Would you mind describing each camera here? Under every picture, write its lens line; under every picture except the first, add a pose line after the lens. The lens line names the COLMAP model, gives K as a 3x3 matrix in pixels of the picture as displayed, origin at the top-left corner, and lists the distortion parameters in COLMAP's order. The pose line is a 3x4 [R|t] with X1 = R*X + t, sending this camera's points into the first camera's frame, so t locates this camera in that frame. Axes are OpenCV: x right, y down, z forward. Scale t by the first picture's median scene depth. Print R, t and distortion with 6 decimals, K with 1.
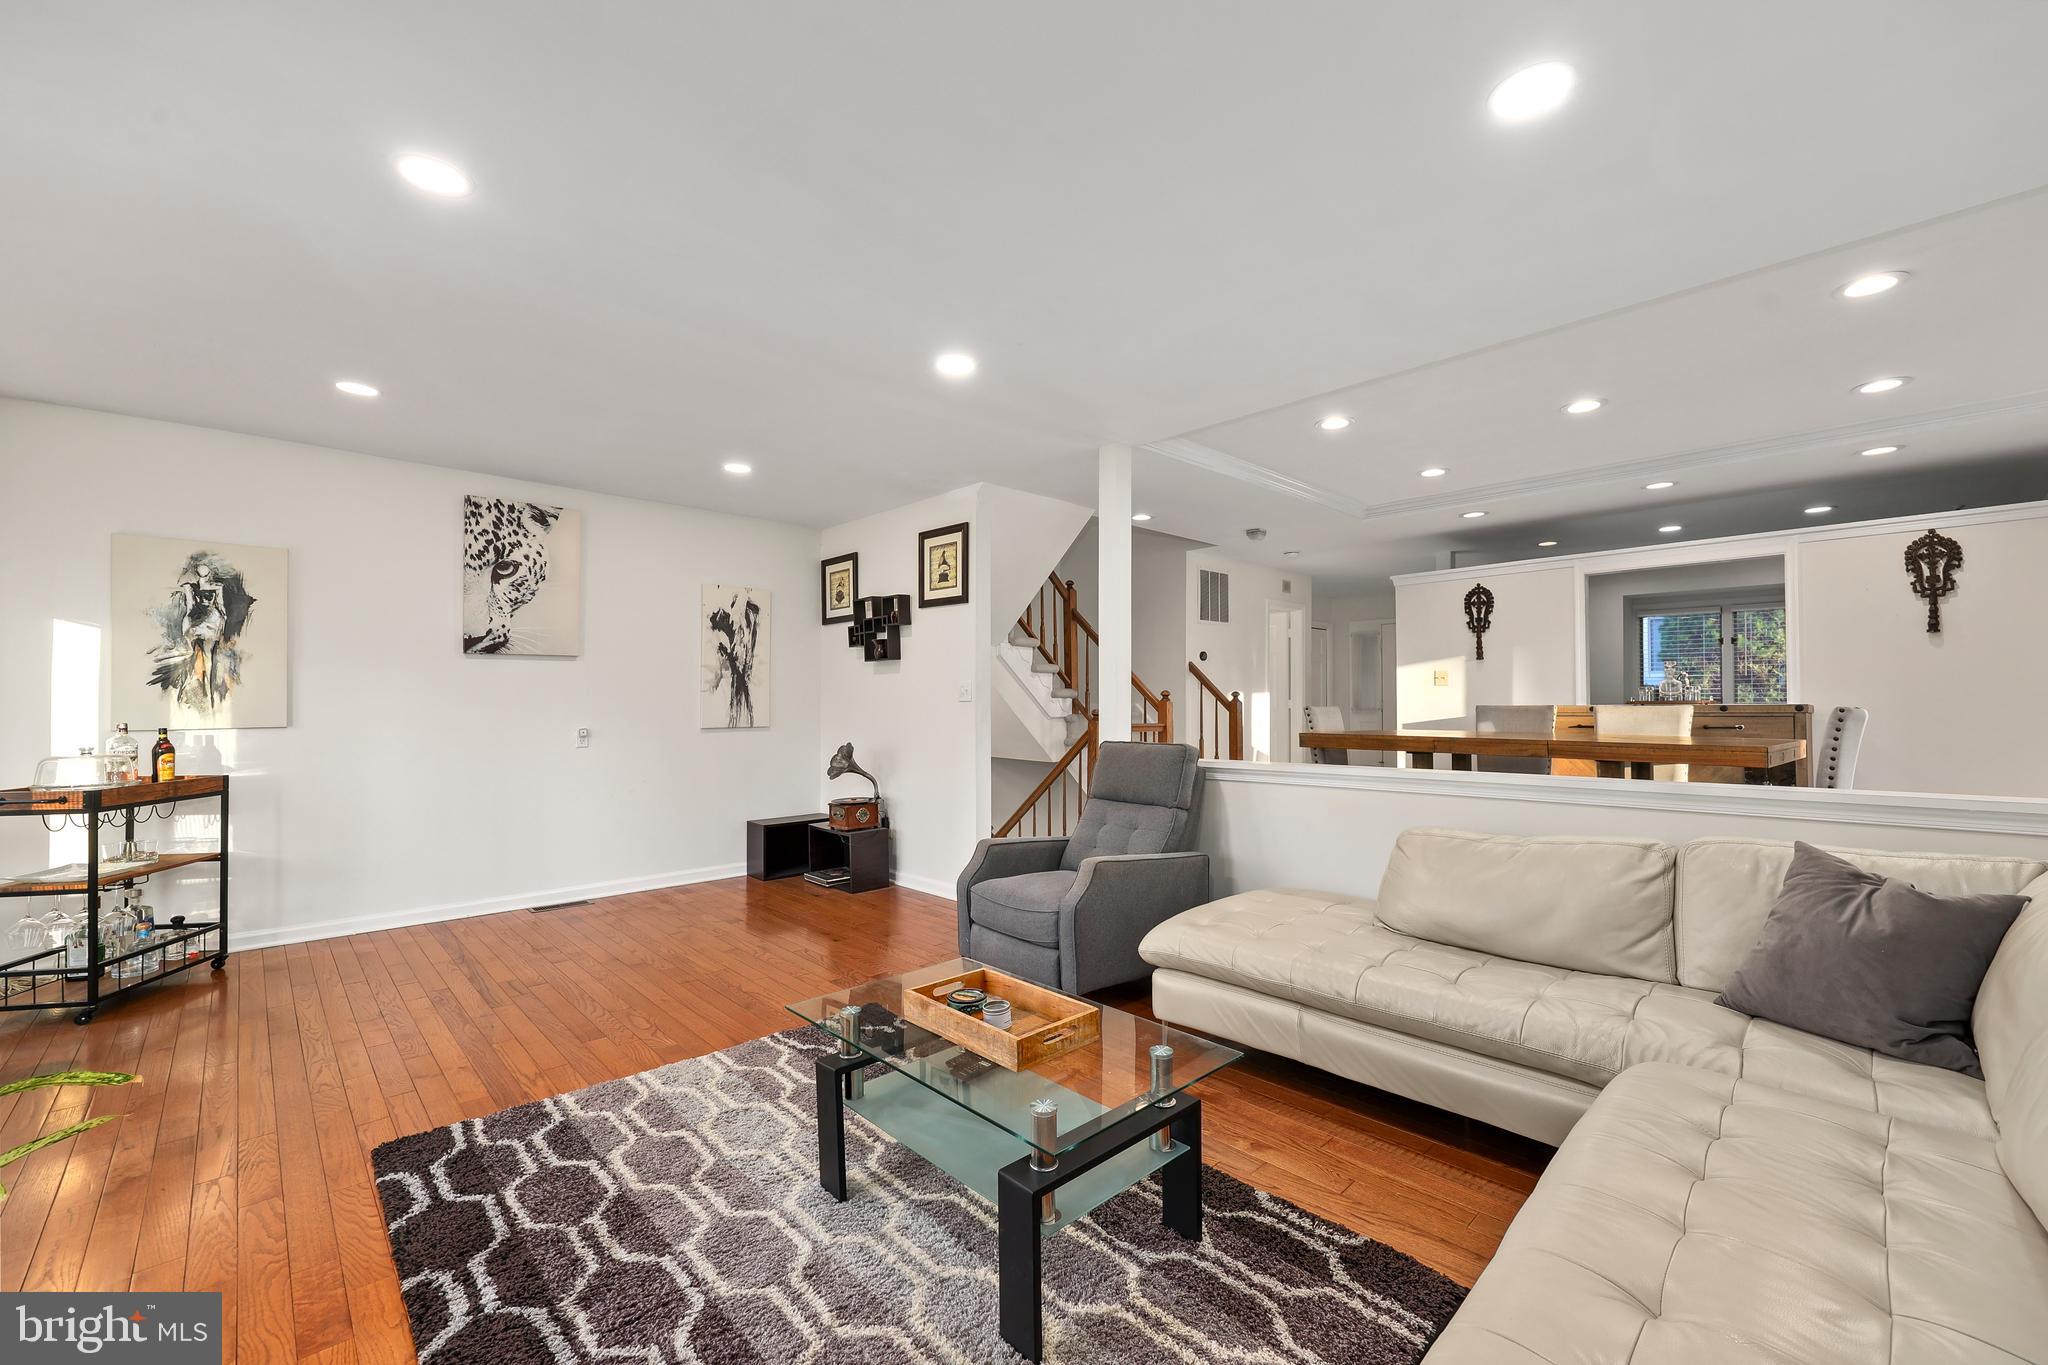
lens RADIAL K [[824.2, 0, 1023.6], [0, 824.2, 692.7], [0, 0, 1]] dist [-0.010154, 0.001104]
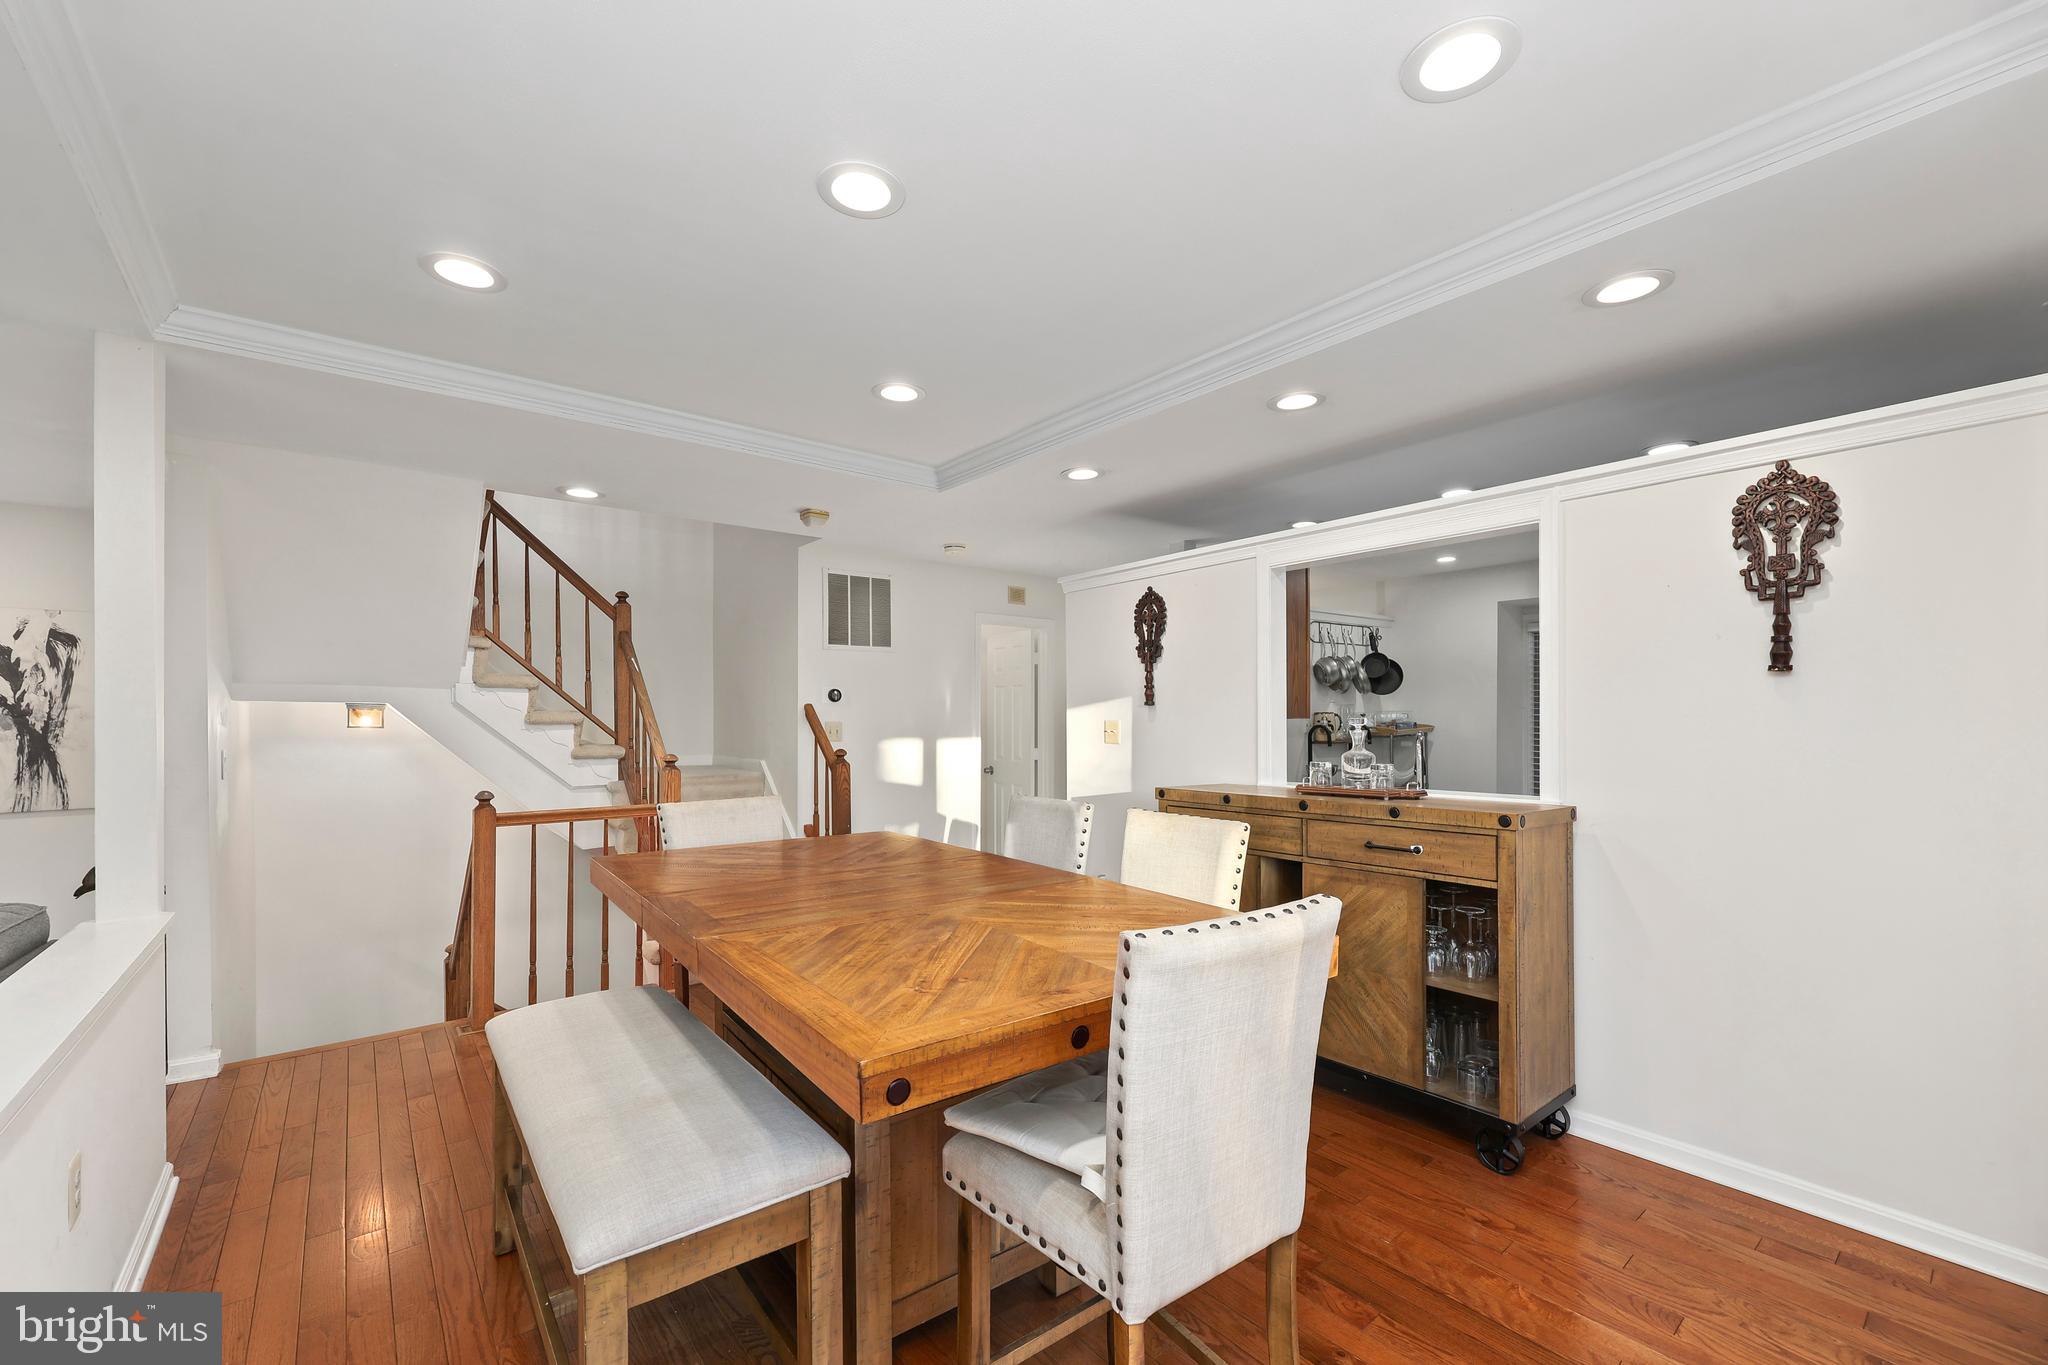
lens RADIAL K [[824.2, 0, 1058.2], [0, 824.2, 719.6], [0, 0, 1]] dist [-0.010154, 0.001104]
pose [[0.997577, -0.003039, -0.069511, 0.659226], [0.004318, 0.999824, 0.018257, -0.051475], [0.069443, -0.018513, 0.997414, 0.440101]]
